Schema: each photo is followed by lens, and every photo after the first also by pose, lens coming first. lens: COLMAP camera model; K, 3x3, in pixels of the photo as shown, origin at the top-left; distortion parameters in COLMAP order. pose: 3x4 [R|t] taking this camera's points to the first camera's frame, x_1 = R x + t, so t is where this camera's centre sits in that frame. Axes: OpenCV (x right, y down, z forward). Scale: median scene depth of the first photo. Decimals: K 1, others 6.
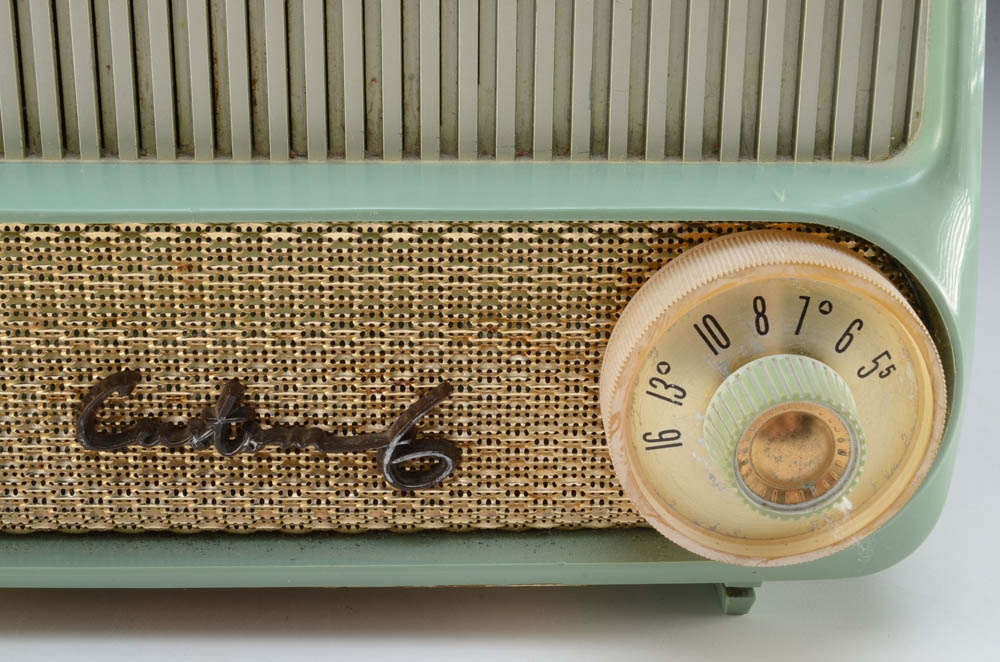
lens RADIAL K [[1673.7, 0, 500.0], [0, 1673.7, 331.0], [0, 0, 1]] dist [0.027108, 0.001575]
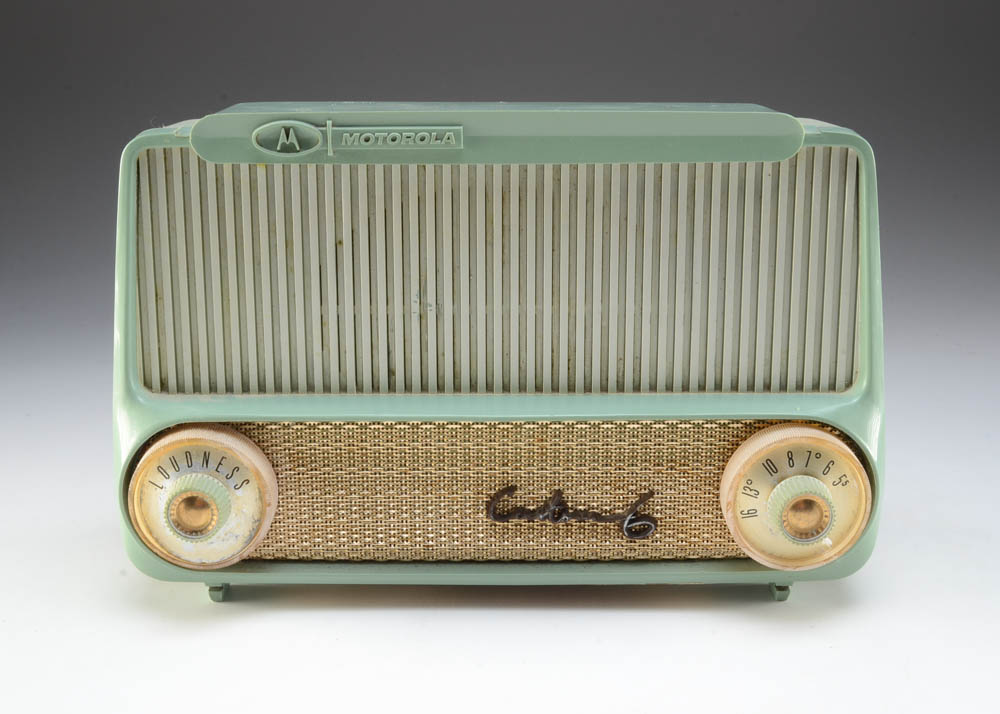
lens RADIAL K [[1421.8, 0, 500.0], [0, 1421.8, 357.0], [0, 0, 1]] dist [-0.031525, -0.002557]
pose [[0.999218, -0.005927, -0.039081, -0.163259], [0.001732, 0.994311, -0.106498, 0.056128], [0.039490, 0.106347, 0.993545, -0.953591]]
